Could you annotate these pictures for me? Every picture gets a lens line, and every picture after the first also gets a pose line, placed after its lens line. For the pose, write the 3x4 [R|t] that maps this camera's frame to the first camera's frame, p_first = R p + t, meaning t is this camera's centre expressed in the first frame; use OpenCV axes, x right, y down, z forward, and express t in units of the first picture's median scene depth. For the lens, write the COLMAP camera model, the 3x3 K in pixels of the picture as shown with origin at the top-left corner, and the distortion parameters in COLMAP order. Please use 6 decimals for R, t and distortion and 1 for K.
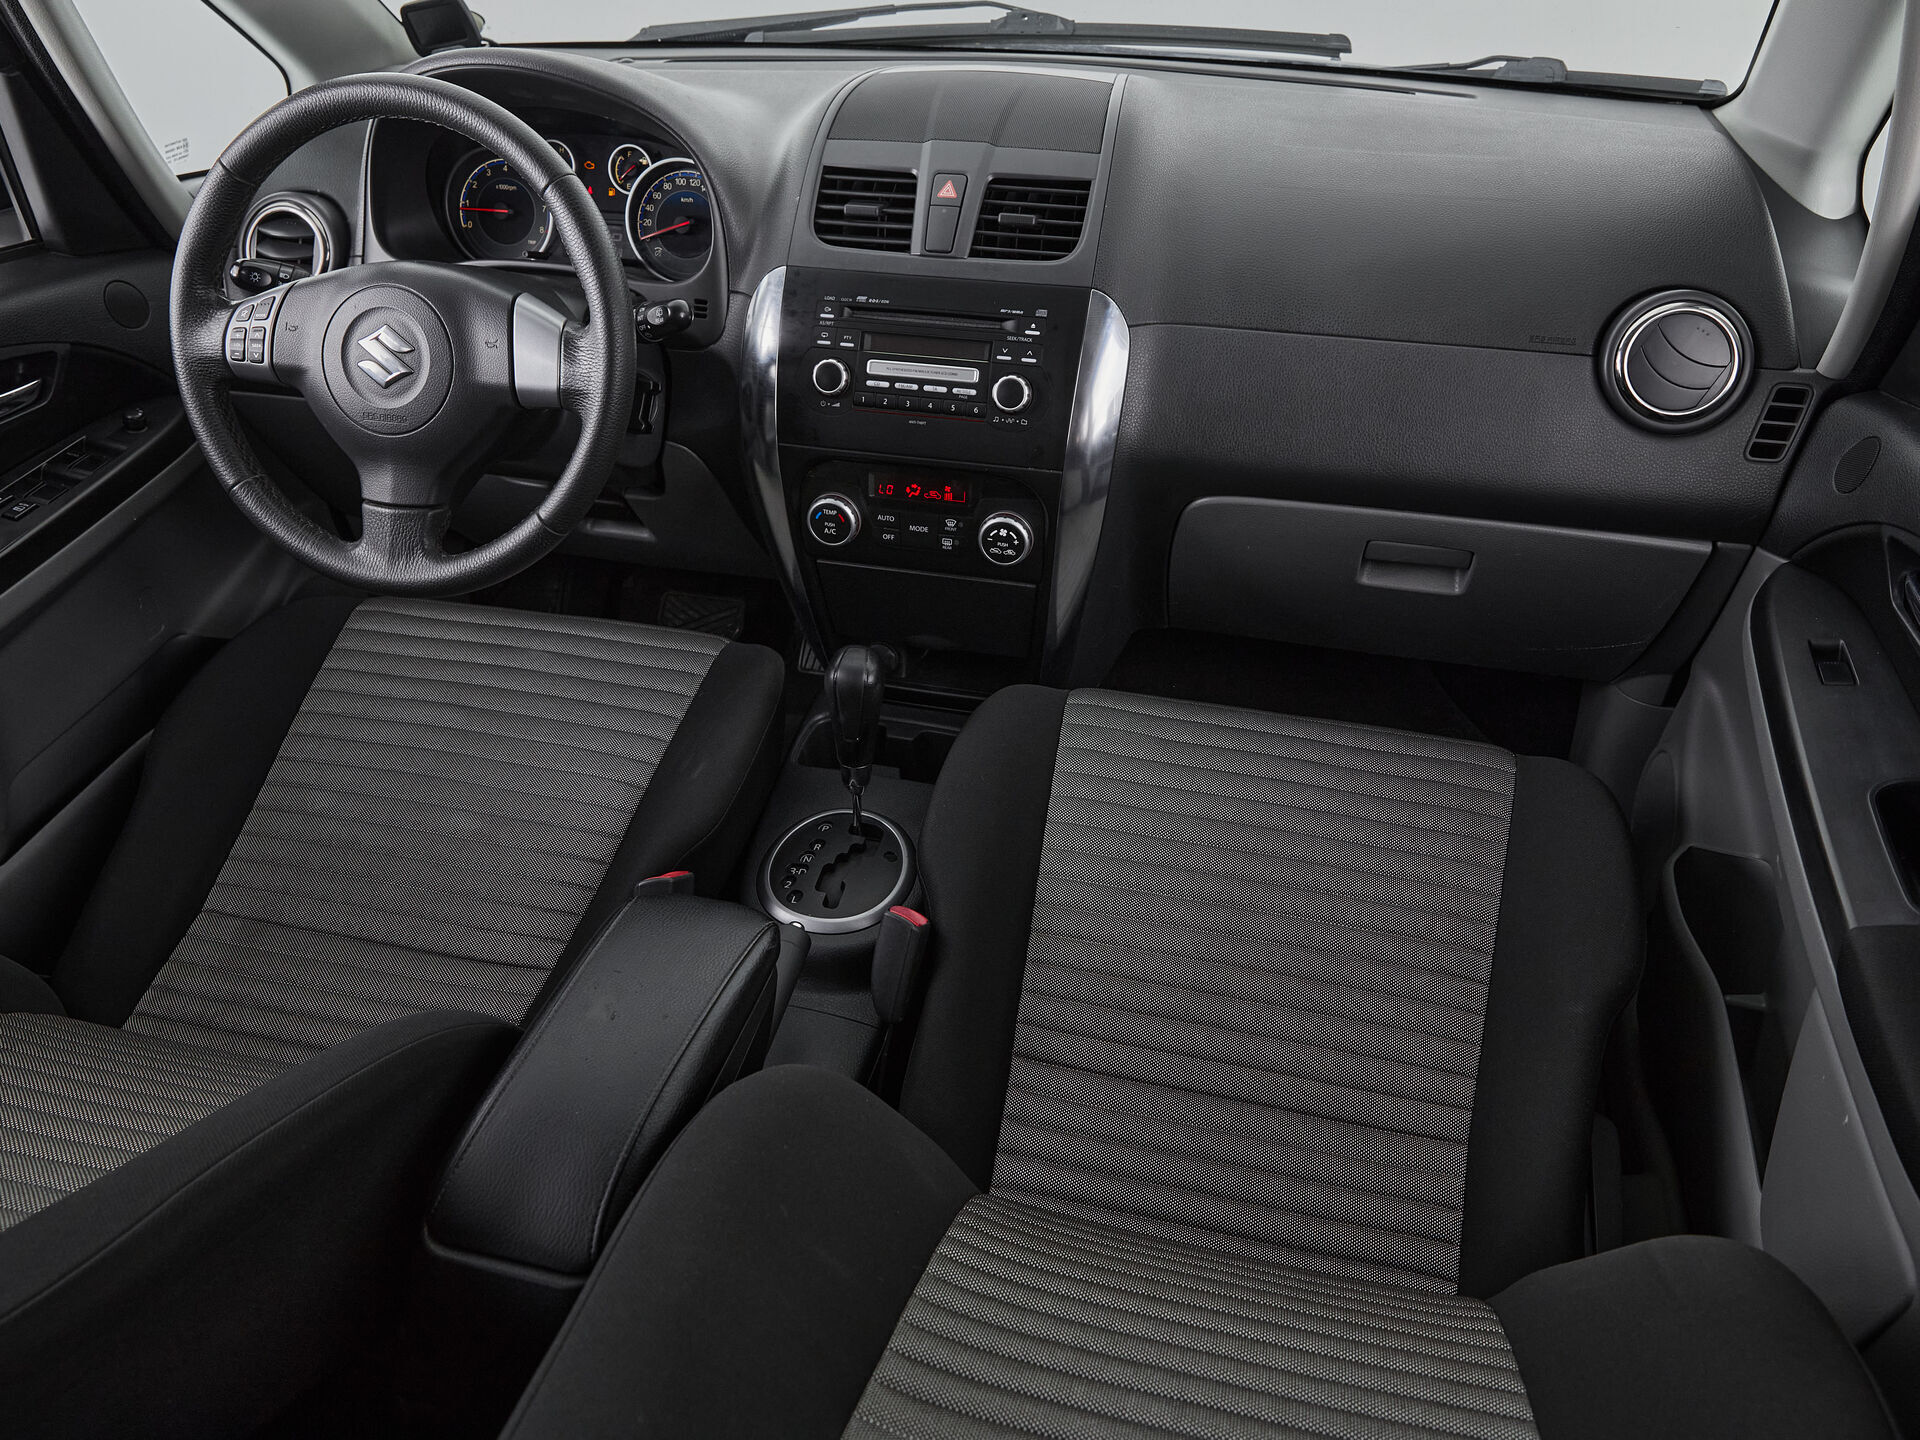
lens RADIAL K [[1455.1, 0, 949.2], [0, 1455.1, 716.8], [0, 0, 1]] dist [-0.015592, 0.015330]
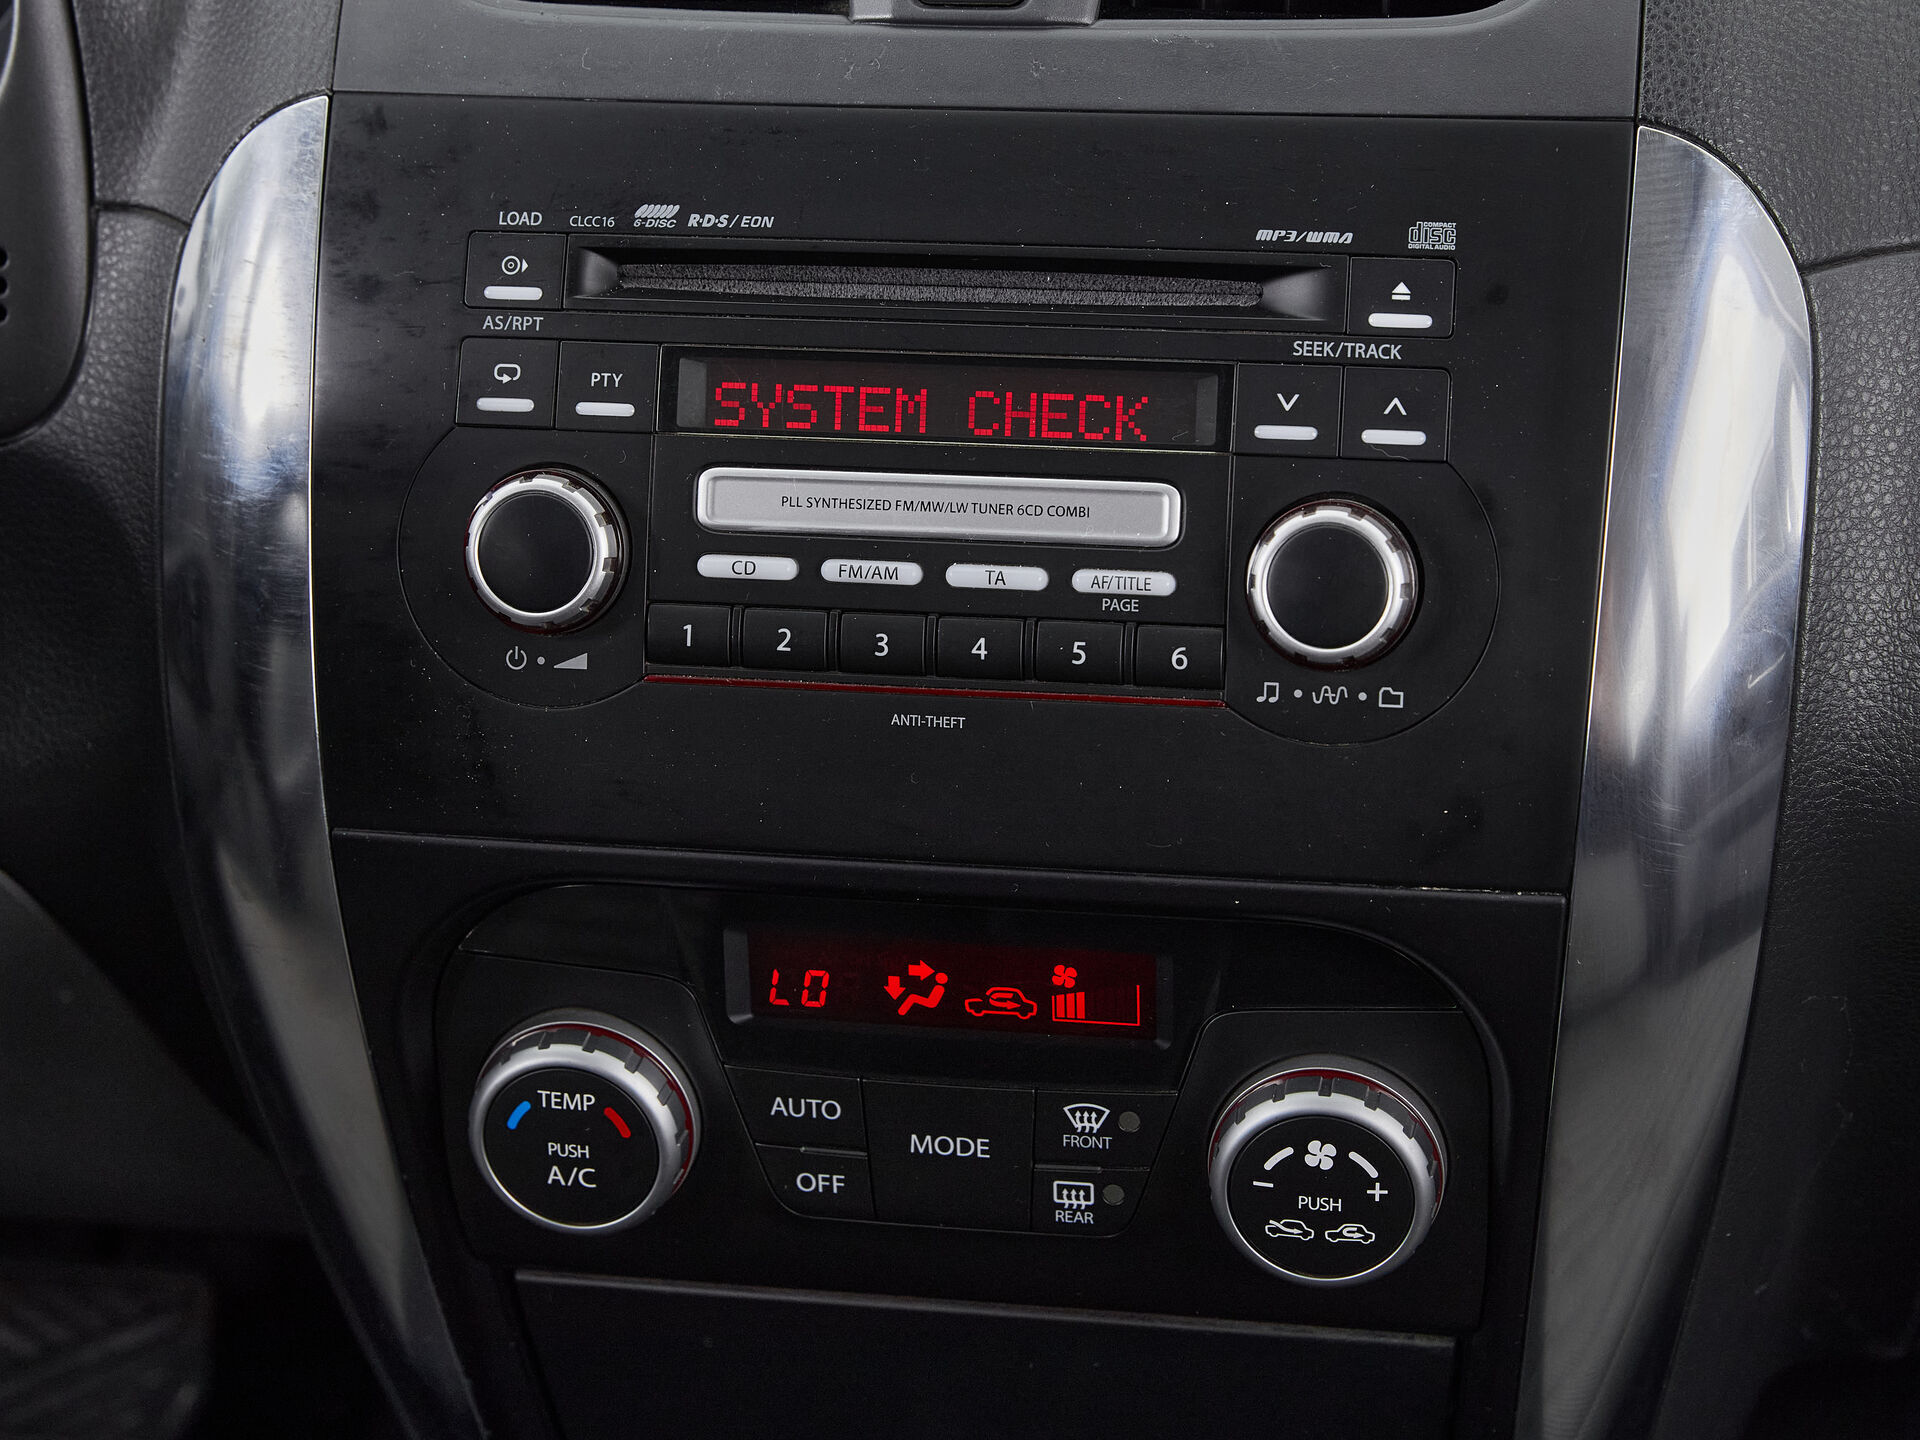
lens RADIAL K [[4420.7, 0, 949.4], [0, 4420.7, 707.5], [0, 0, 1]] dist [-0.091865, 0.000000]
pose [[0.997277, -0.065033, 0.034778, -0.042652], [0.068511, 0.991512, -0.110503, -0.125120], [-0.027296, 0.112585, 0.993267, 0.293814]]
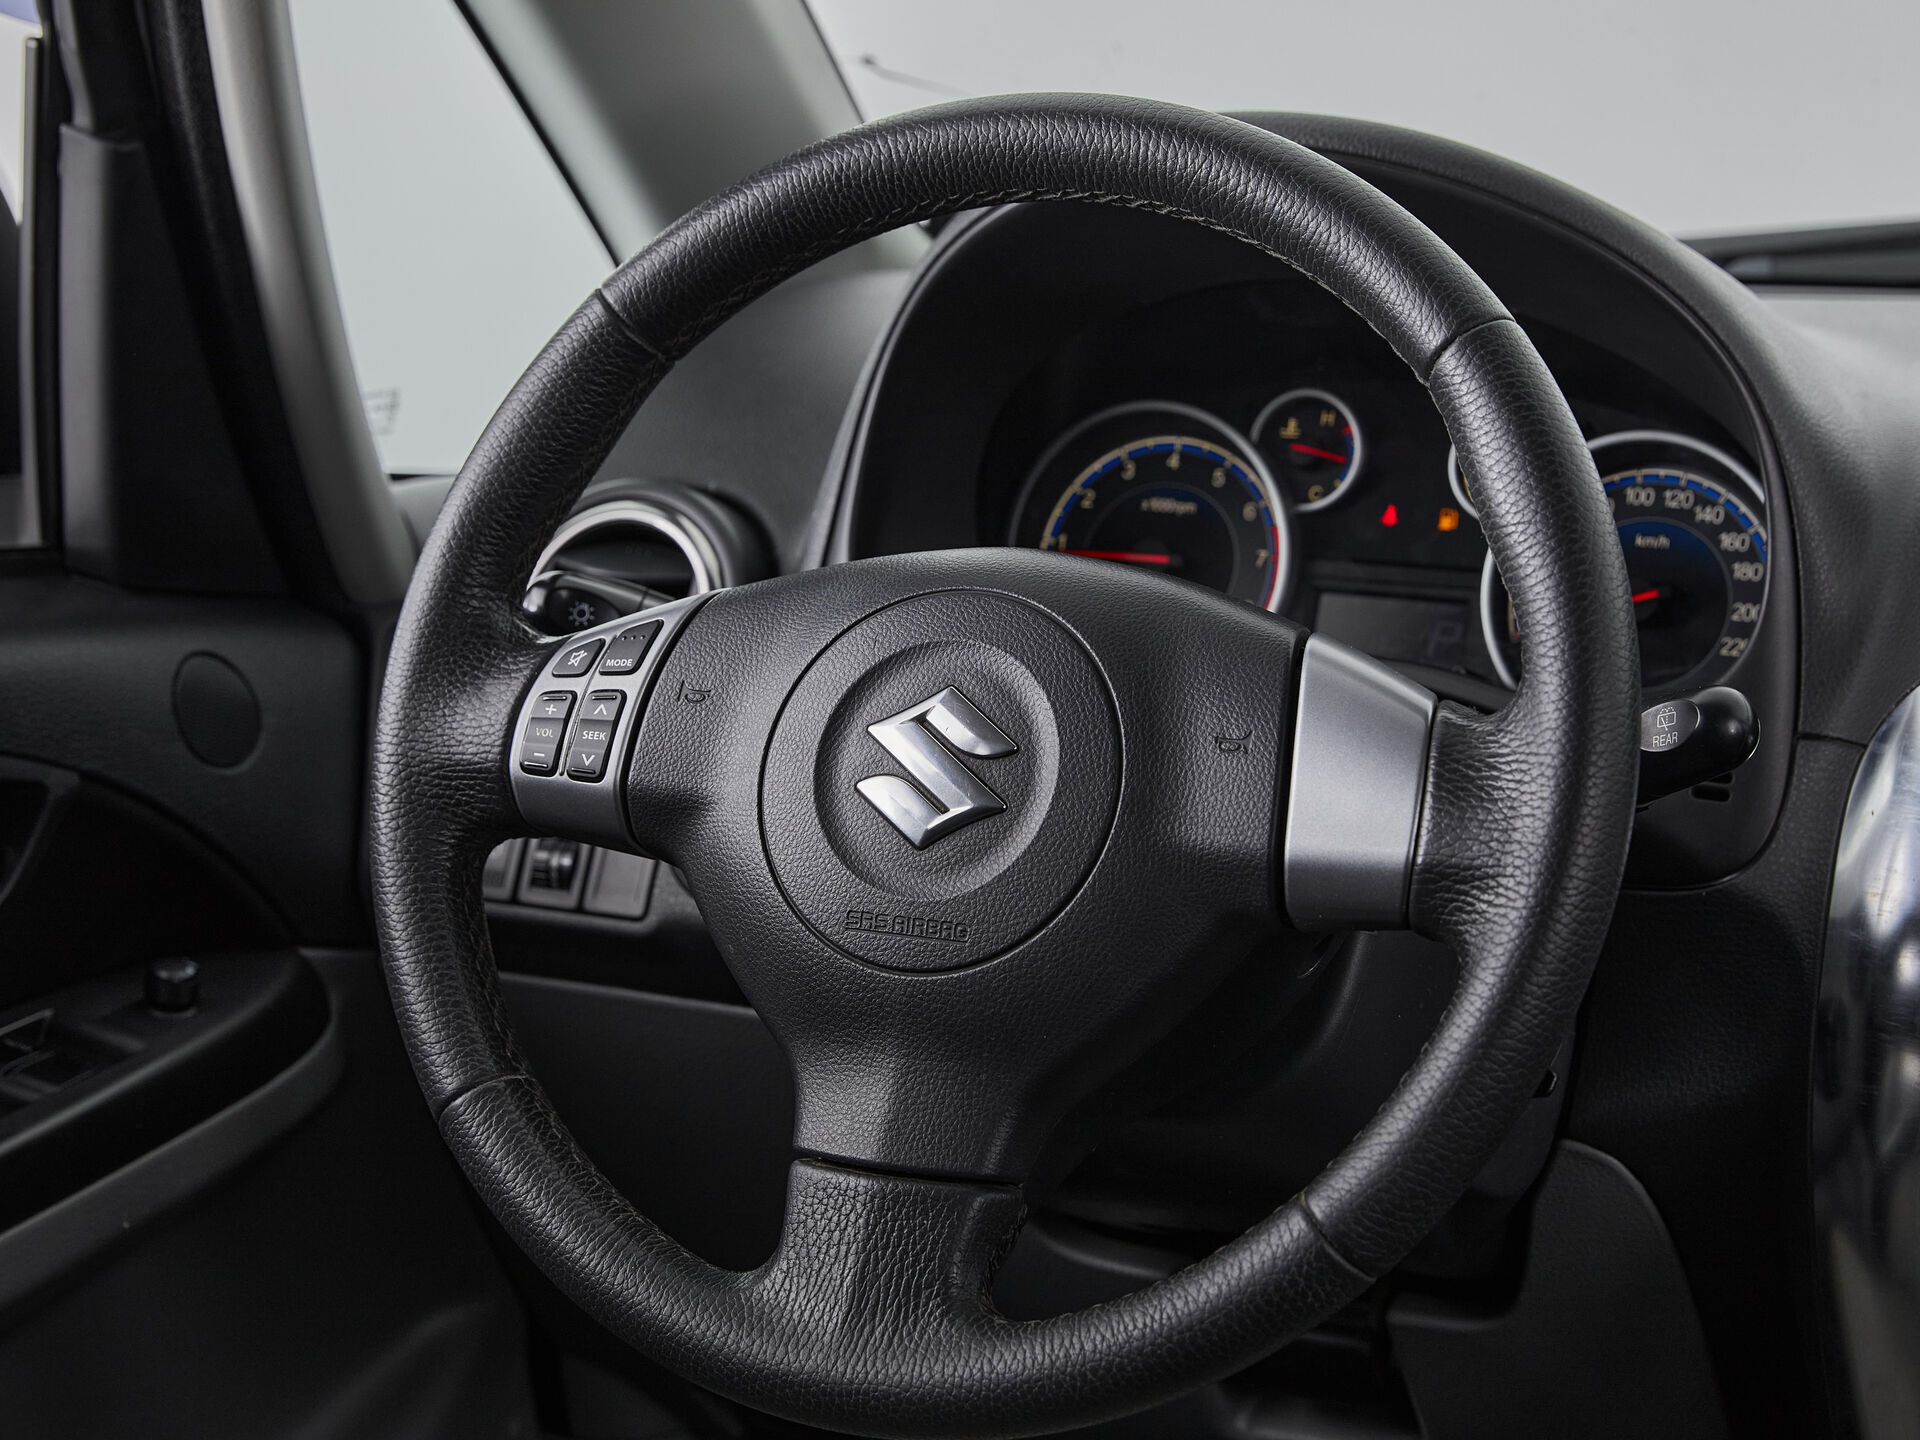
lens RADIAL K [[3864.1, 0, 951.2], [0, 3864.1, 717.1], [0, 0, 1]] dist [-0.042340, 0.000000]
pose [[0.973932, 0.048337, -0.221632, -0.149329], [-0.133855, 0.911264, -0.389463, 0.110787], [0.183140, 0.408977, 0.893978, 0.101922]]
